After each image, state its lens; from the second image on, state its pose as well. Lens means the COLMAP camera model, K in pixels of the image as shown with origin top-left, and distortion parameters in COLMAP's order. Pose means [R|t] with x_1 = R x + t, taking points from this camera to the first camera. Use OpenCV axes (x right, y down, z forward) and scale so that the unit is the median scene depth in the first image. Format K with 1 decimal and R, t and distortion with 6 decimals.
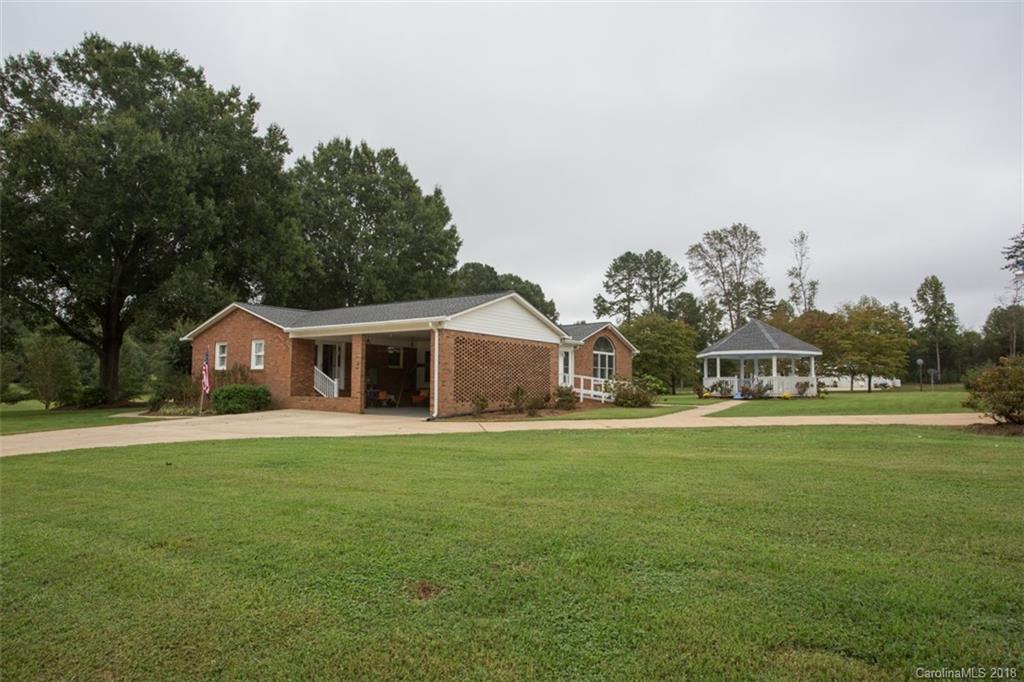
lens RADIAL K [[633.9, 0, 509.3], [0, 633.9, 338.9], [0, 0, 1]] dist [-0.019974, 0.012620]
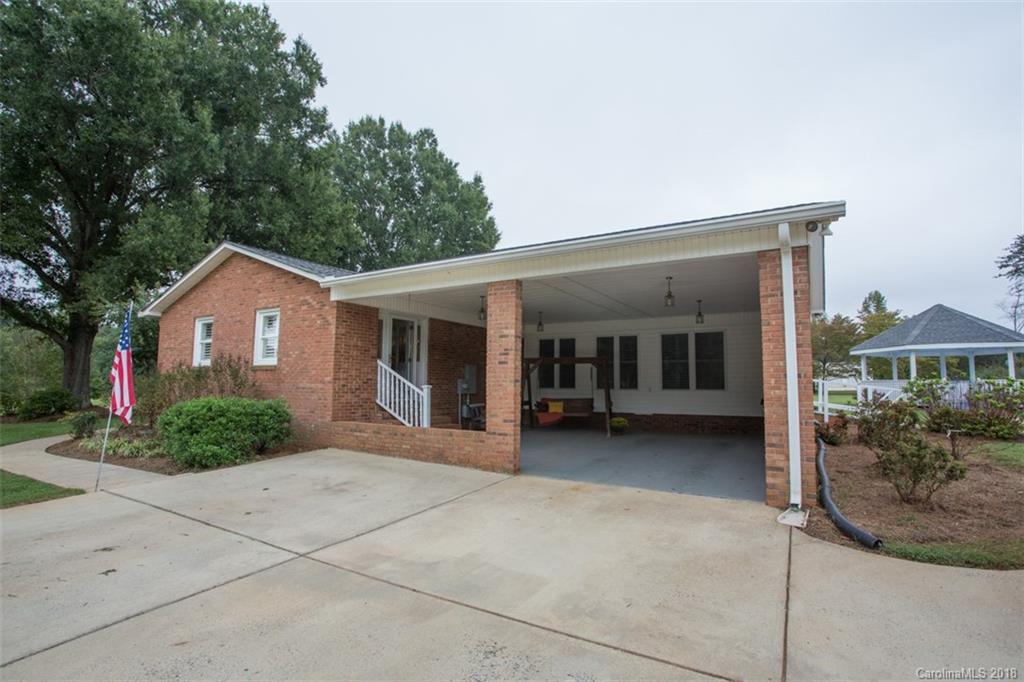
lens RADIAL K [[498.1, 0, 507.1], [0, 498.1, 339.3], [0, 0, 1]] dist [-0.036362, 0.004713]
pose [[0.998907, 0.007520, 0.046127, -0.154263], [-0.006857, 0.999871, -0.014528, 0.022043], [-0.046230, 0.014196, 0.998830, 0.411870]]
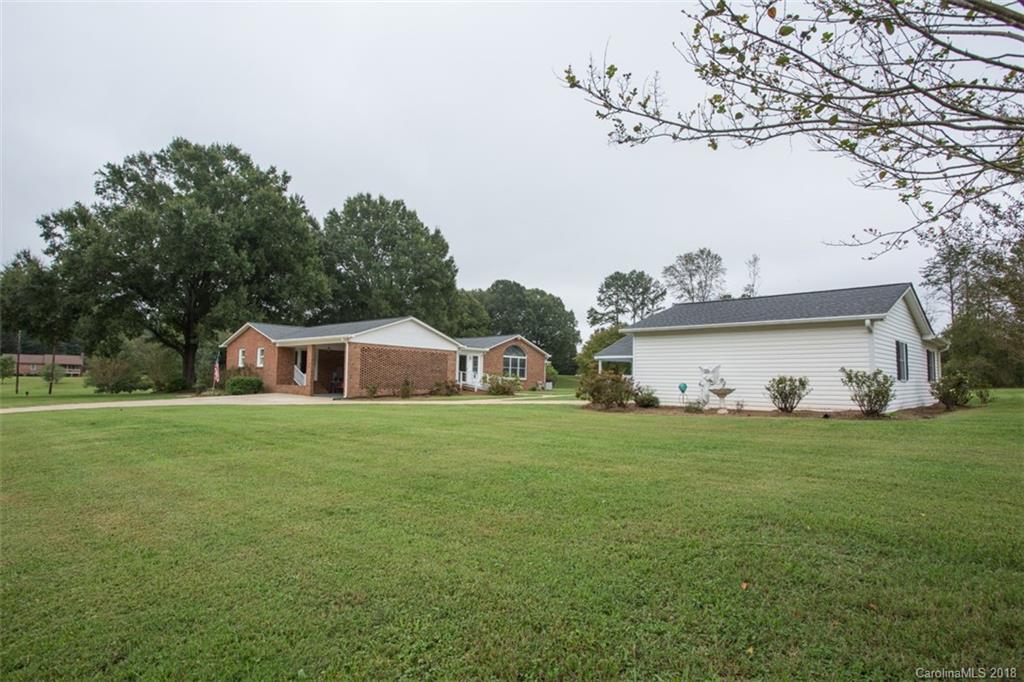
lens RADIAL K [[554.6, 0, 508.6], [0, 554.6, 341.7], [0, 0, 1]] dist [-0.037875, -0.002371]
pose [[0.994227, 0.003020, -0.107254, 0.235847], [-0.002947, 0.999995, 0.000845, -0.010523], [0.107256, -0.000524, 0.994231, -0.173467]]
